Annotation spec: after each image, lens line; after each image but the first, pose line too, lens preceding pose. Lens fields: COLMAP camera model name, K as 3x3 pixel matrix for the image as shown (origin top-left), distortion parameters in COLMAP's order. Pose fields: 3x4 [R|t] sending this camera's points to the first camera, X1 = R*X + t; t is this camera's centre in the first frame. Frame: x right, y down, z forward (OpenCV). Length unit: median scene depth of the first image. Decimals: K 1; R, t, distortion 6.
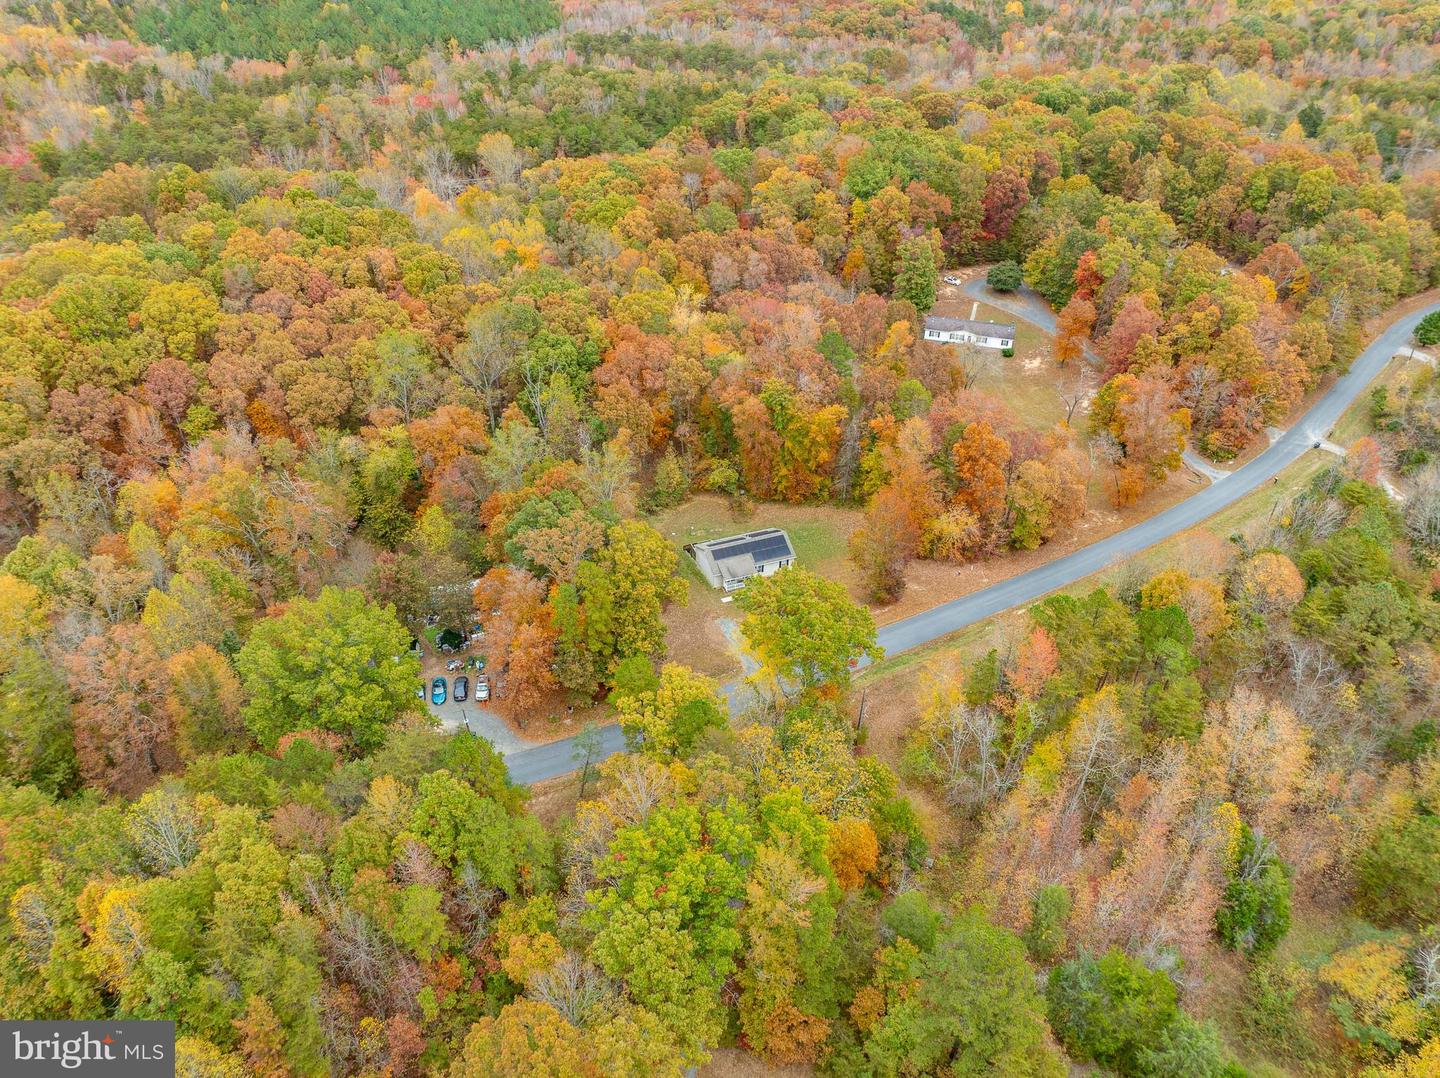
lens RADIAL K [[1015.3, 0, 721.6], [0, 1015.3, 546.9], [0, 0, 1]] dist [-0.058624, 0.031027]
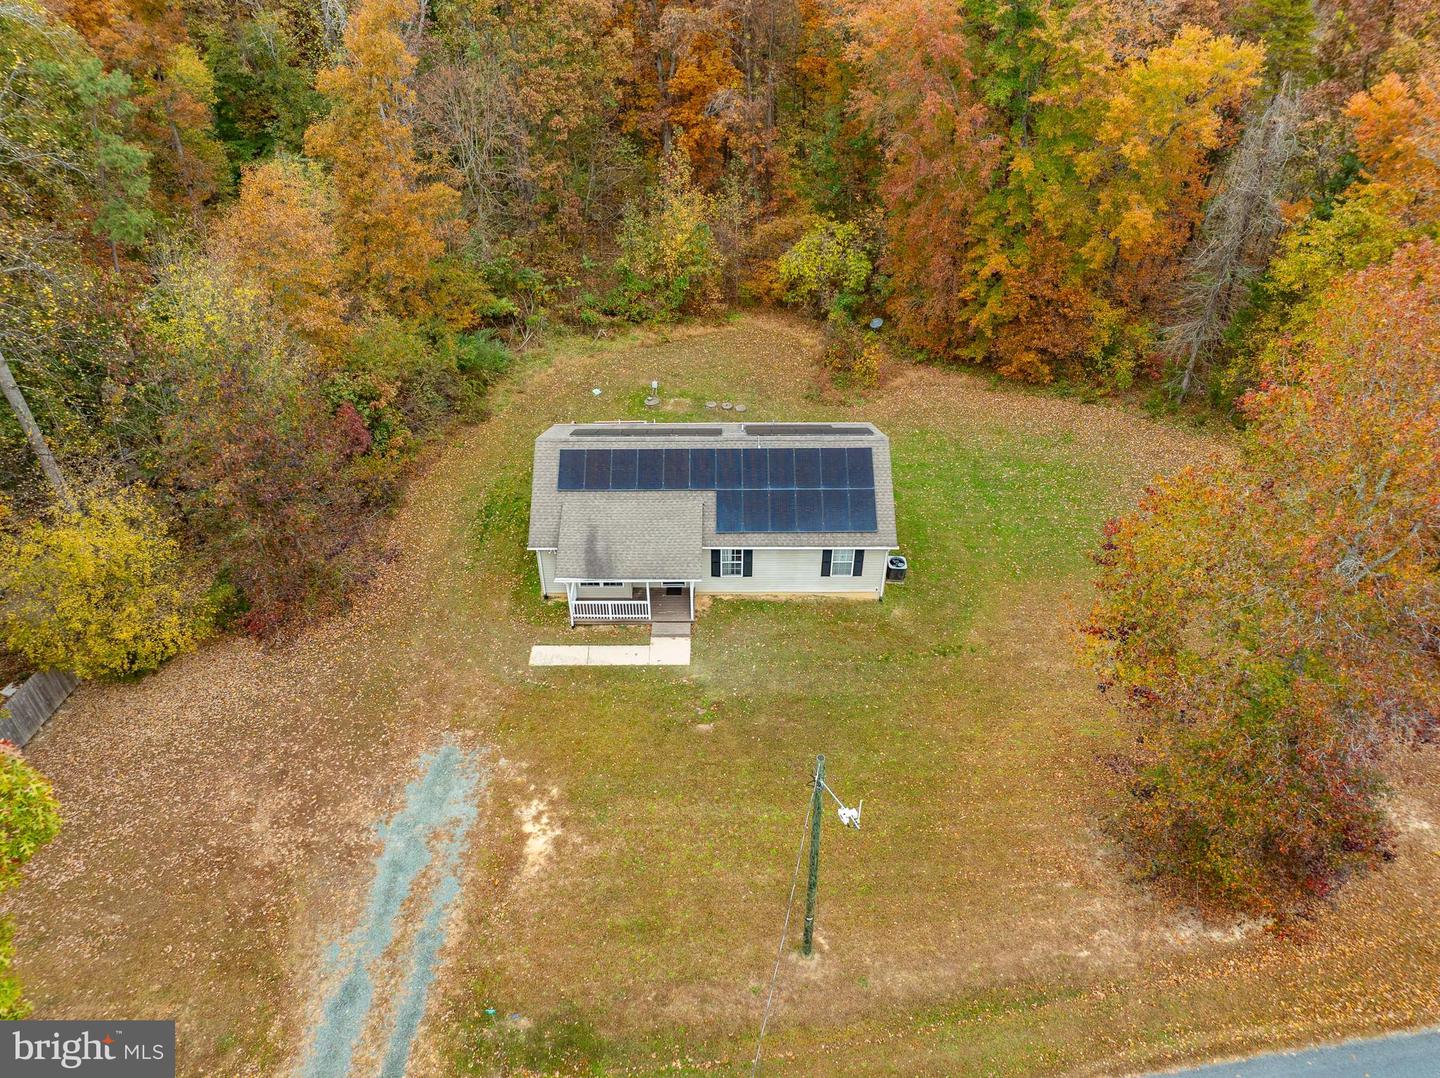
lens RADIAL K [[1044.3, 0, 722.9], [0, 1044.3, 543.9], [0, 0, 1]] dist [-0.042651, -0.002988]
pose [[0.928003, 0.220608, -0.300239, 0.095345], [-0.198968, 0.974762, 0.101243, -0.006806], [0.314996, -0.034216, 0.948476, 0.654673]]
